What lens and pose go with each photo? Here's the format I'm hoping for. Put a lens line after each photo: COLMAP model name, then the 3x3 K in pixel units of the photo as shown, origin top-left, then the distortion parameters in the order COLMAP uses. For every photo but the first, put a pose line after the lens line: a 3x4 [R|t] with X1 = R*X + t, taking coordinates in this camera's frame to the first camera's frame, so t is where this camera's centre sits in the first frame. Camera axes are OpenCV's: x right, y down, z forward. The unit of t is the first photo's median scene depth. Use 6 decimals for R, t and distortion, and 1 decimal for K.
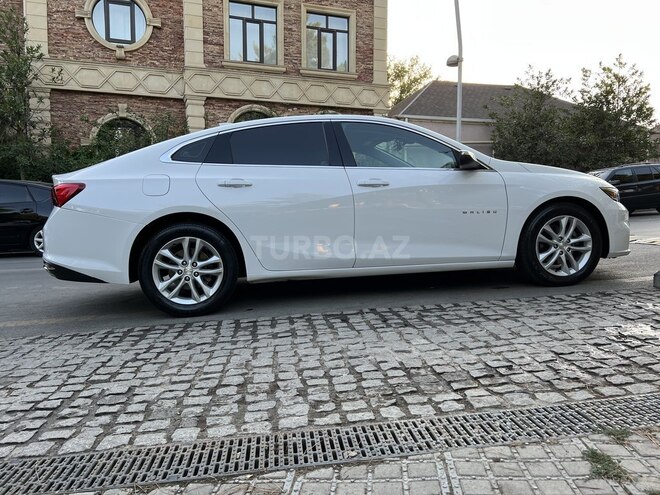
lens RADIAL K [[500.3, 0, 328.6], [0, 500.3, 251.2], [0, 0, 1]] dist [0.039979, -0.044485]
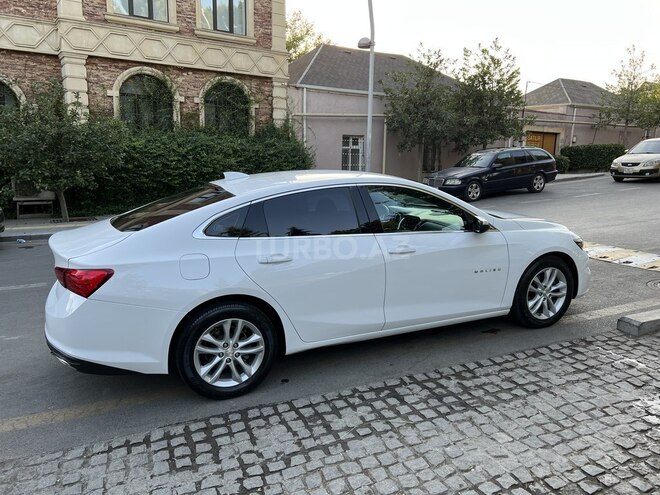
lens RADIAL K [[500.3, 0, 327.6], [0, 500.3, 252.8], [0, 0, 1]] dist [0.039979, -0.044485]
pose [[0.965105, -0.031613, 0.259949, -0.192746], [0.003331, 0.994088, 0.108525, -0.143224], [-0.261844, -0.103872, 0.959504, 0.027484]]
